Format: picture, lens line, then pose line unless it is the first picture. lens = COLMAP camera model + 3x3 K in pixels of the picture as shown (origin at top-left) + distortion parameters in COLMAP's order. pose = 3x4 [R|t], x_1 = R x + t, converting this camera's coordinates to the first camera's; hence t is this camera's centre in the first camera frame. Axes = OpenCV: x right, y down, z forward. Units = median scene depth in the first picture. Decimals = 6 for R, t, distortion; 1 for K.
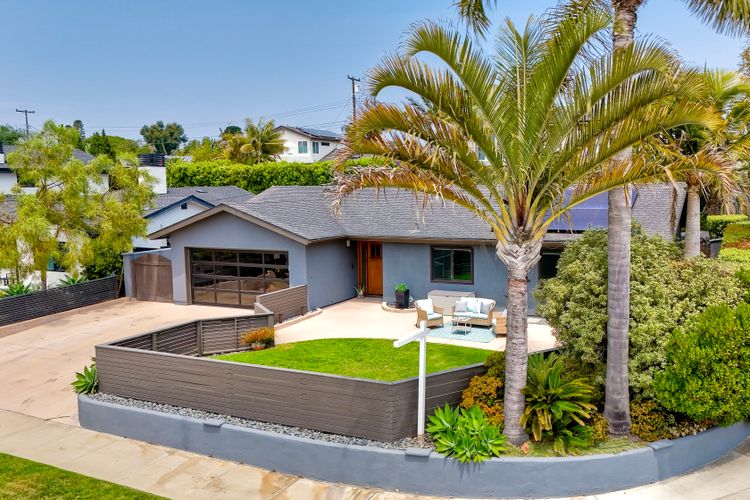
lens RADIAL K [[669.4, 0, 425.7], [0, 669.4, 249.6], [0, 0, 1]] dist [0.113780, -0.149516]
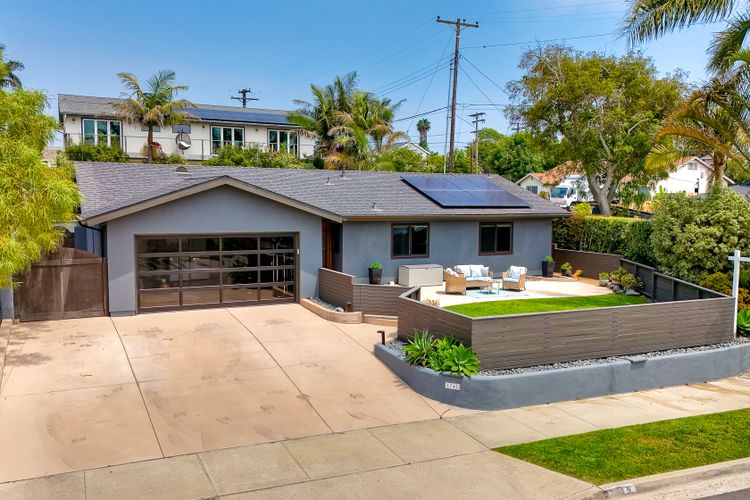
lens RADIAL K [[663.5, 0, 378.0], [0, 663.5, 251.5], [0, 0, 1]] dist [0.111152, -0.156074]
pose [[0.621796, -0.049055, 0.781641, -0.824963], [0.063284, 0.997920, 0.012286, 0.023717], [-0.780618, 0.041826, 0.623607, 0.374228]]
